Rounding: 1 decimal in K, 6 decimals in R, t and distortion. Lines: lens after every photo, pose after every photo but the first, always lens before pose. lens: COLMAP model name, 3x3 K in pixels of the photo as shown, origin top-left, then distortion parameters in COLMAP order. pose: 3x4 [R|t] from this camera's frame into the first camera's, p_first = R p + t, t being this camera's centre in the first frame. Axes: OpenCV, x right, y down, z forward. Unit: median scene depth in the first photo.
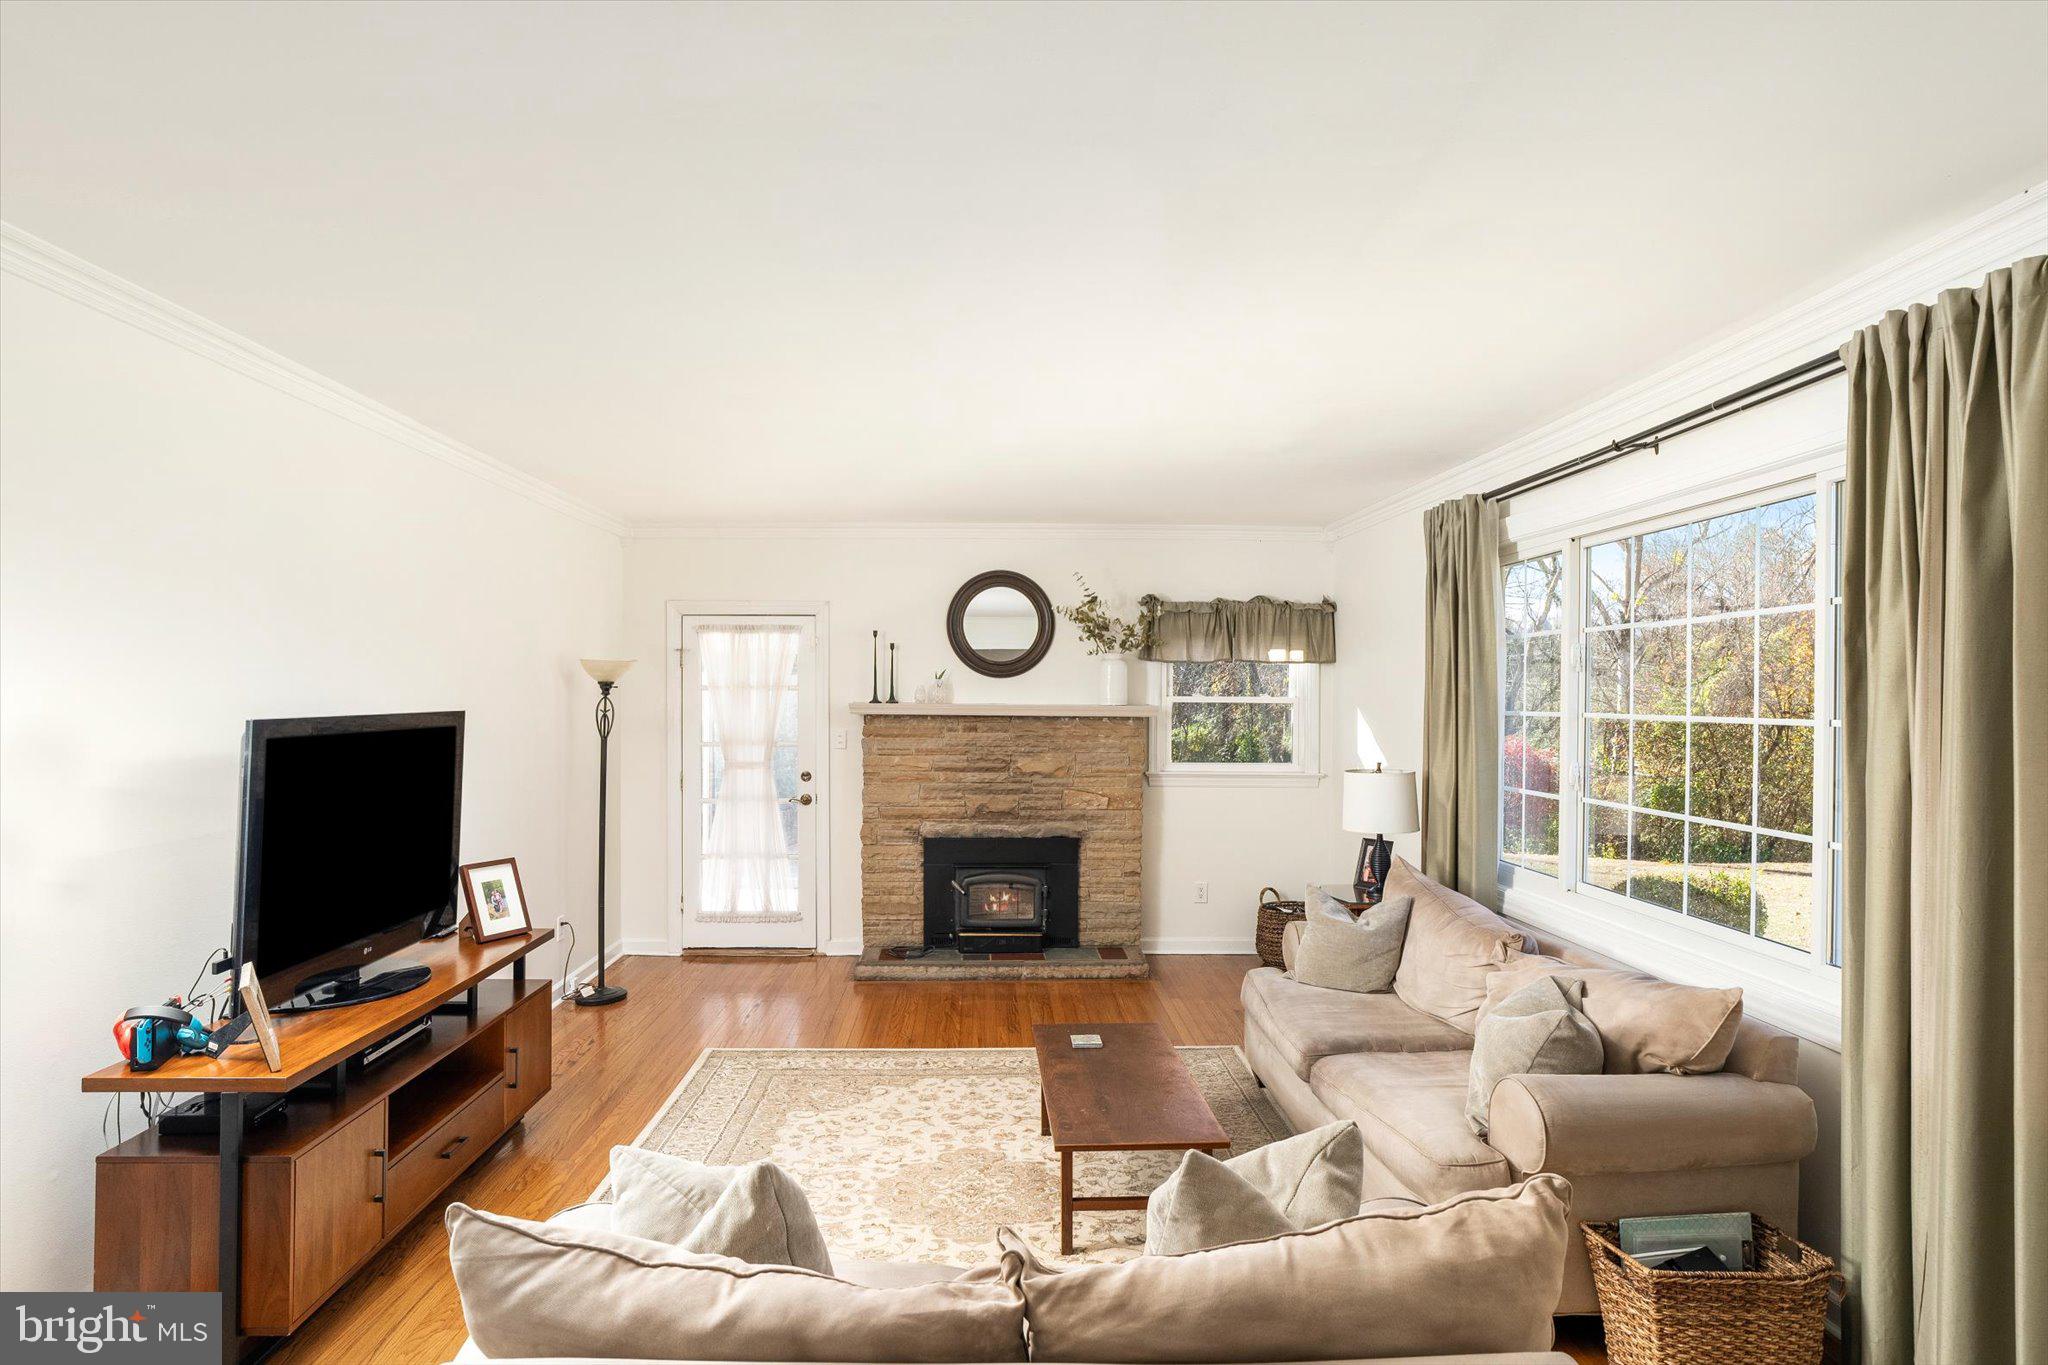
lens RADIAL K [[988.3, 0, 1027.6], [0, 988.3, 714.0], [0, 0, 1]] dist [-0.055727, 0.000259]
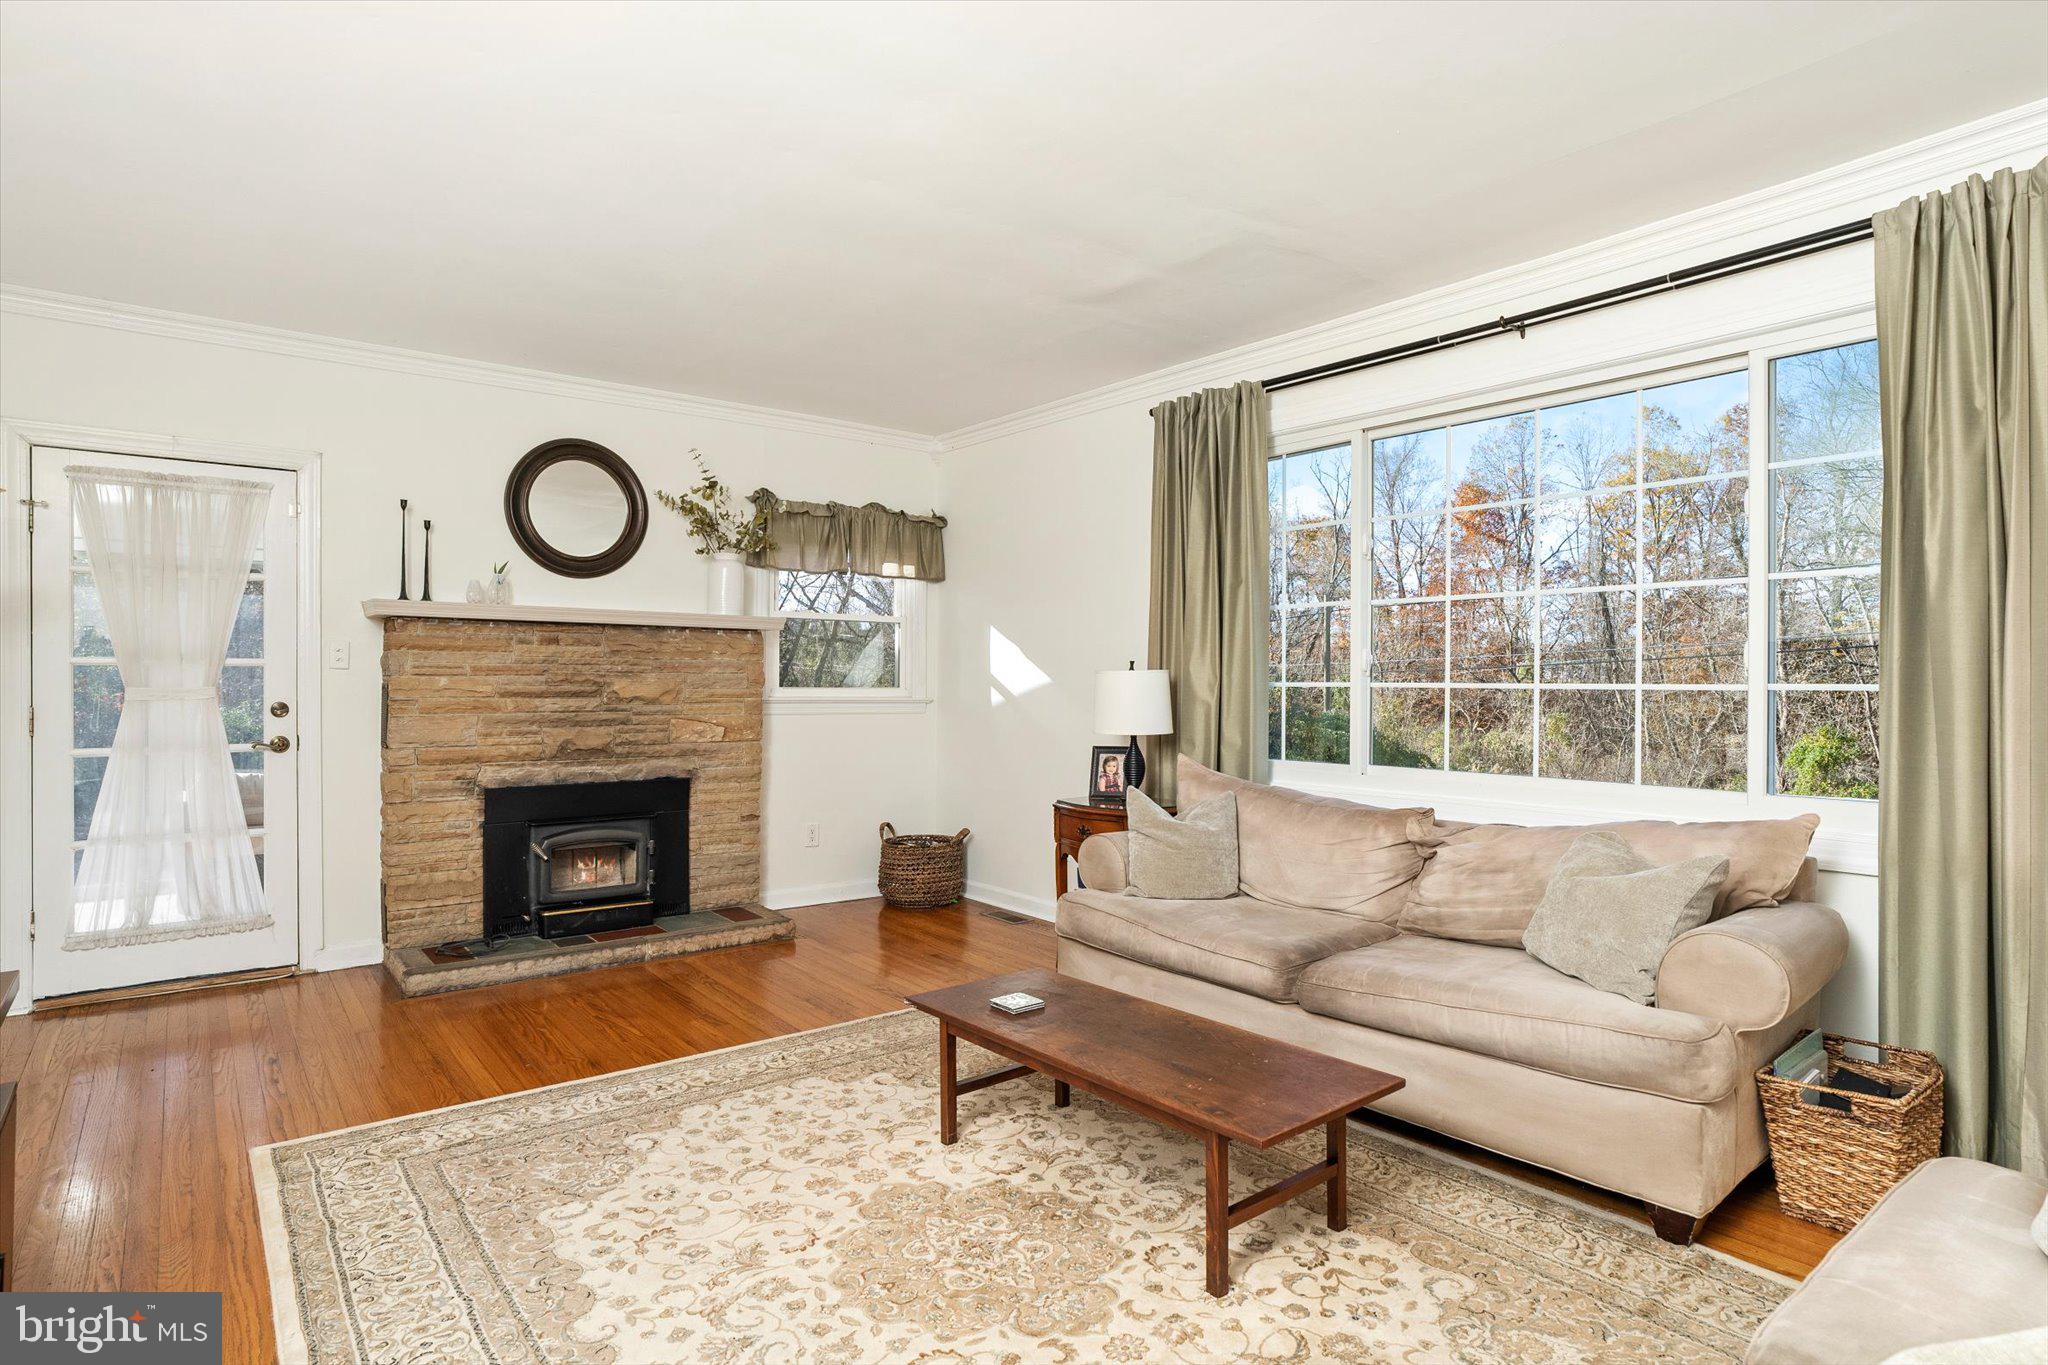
lens RADIAL K [[992.2, 0, 1015.8], [0, 992.2, 673.0], [0, 0, 1]] dist [-0.062105, 0.031628]
pose [[0.839091, -0.002746, 0.543983, -0.165400], [0.002033, 0.999996, 0.001911, 0.038834], [-0.543987, -0.000498, 0.839094, 0.177520]]
